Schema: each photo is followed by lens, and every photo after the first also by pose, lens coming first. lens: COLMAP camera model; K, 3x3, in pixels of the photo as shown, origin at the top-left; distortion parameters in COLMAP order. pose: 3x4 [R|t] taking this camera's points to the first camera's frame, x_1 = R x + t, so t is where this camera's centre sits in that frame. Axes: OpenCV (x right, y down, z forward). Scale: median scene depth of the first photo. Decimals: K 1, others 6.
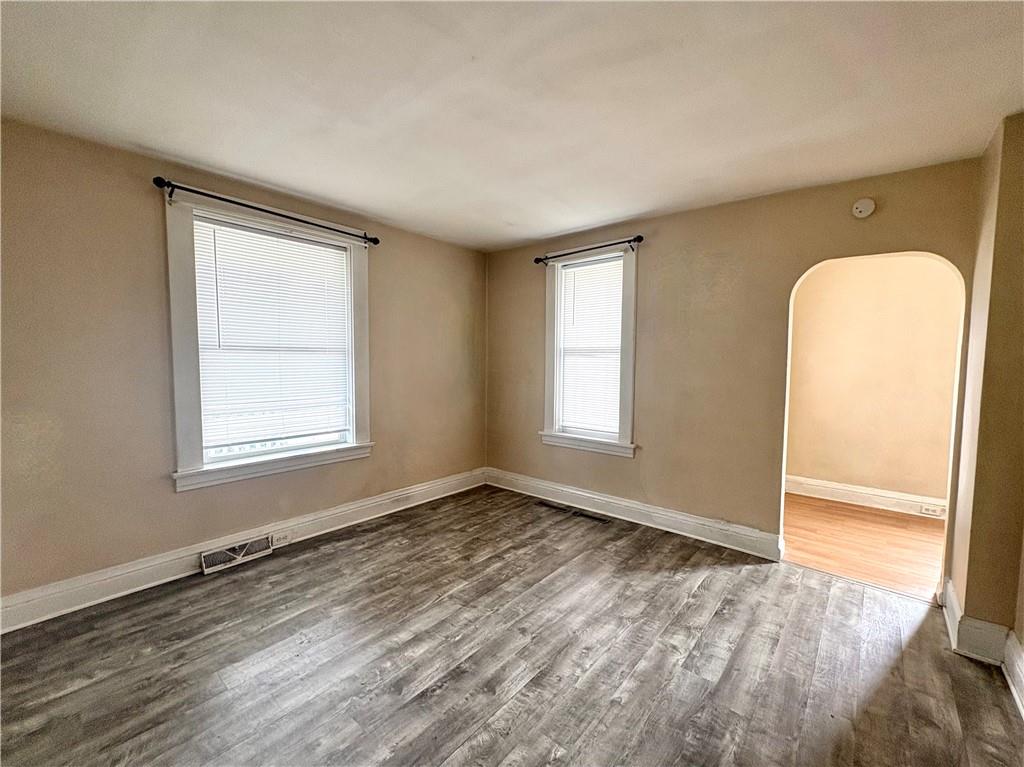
lens RADIAL K [[417.3, 0, 501.5], [0, 417.3, 386.5], [0, 0, 1]] dist [-0.001998, 0.000574]
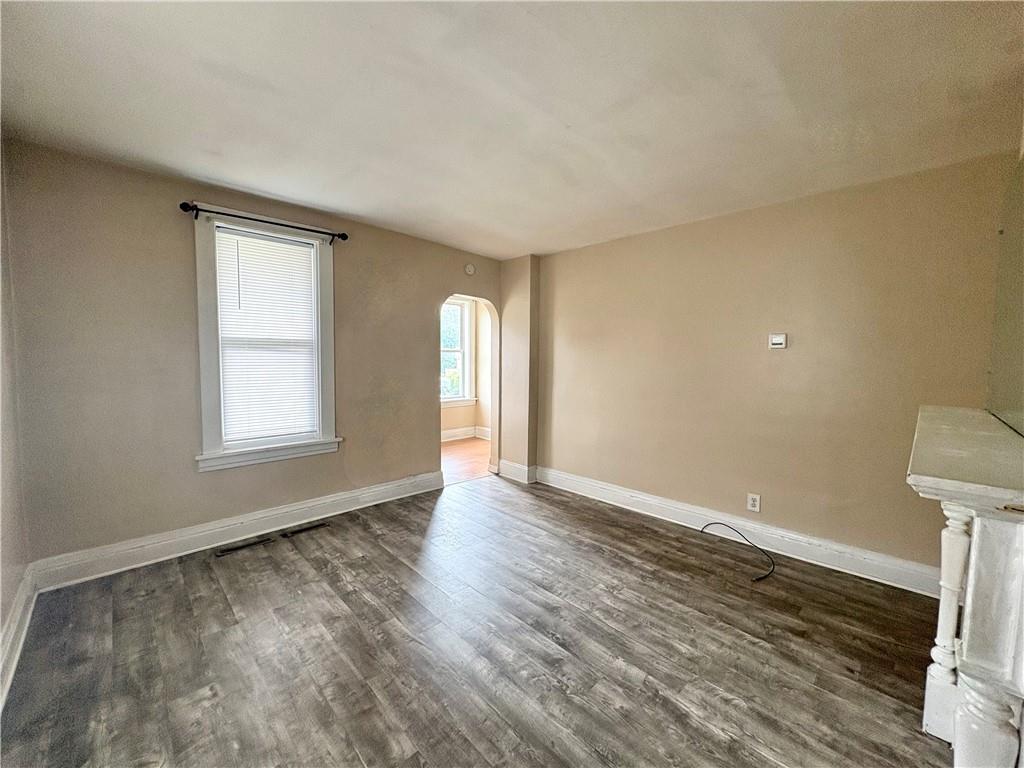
lens RADIAL K [[417.3, 0, 505.2], [0, 417.3, 381.6], [0, 0, 1]] dist [-0.001998, 0.000574]
pose [[0.088888, -0.066566, 0.993815, -0.938686], [0.053611, 0.996638, 0.061960, -0.054571], [-0.994598, 0.047772, 0.092158, 0.725292]]
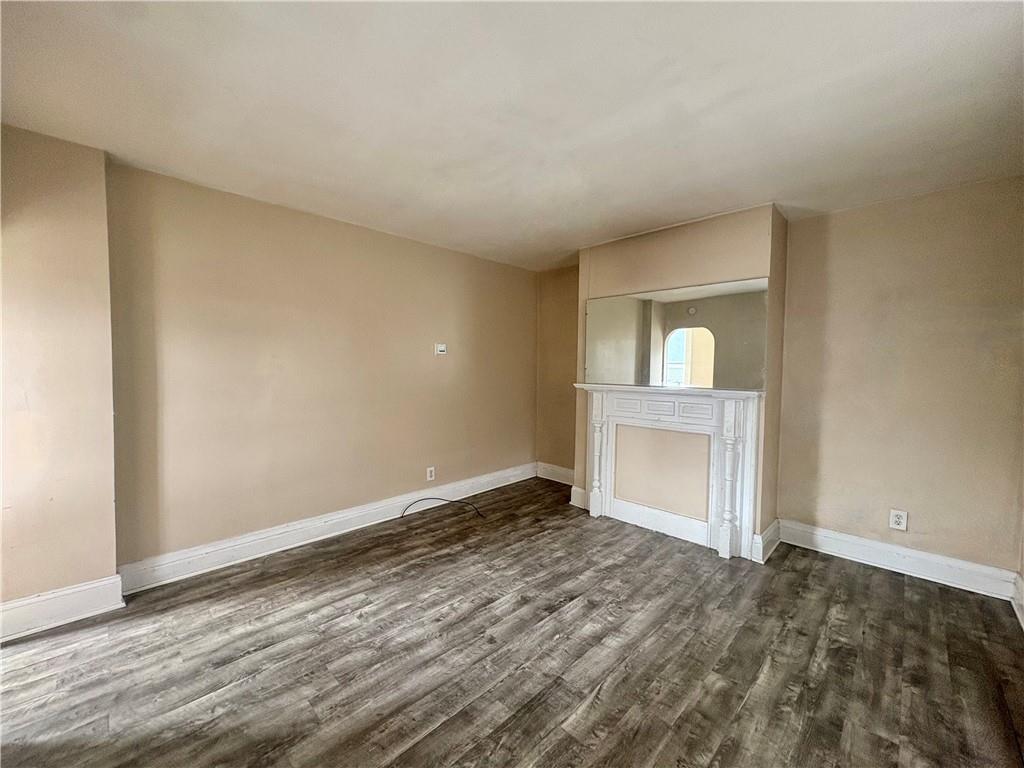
lens RADIAL K [[417.3, 0, 517.8], [0, 417.3, 384.5], [0, 0, 1]] dist [-0.001998, 0.000574]
pose [[-0.999133, -0.023786, 0.034178, -0.025000], [-0.019884, 0.993701, 0.110288, -0.102434], [-0.036586, 0.109512, -0.993312, 1.674160]]
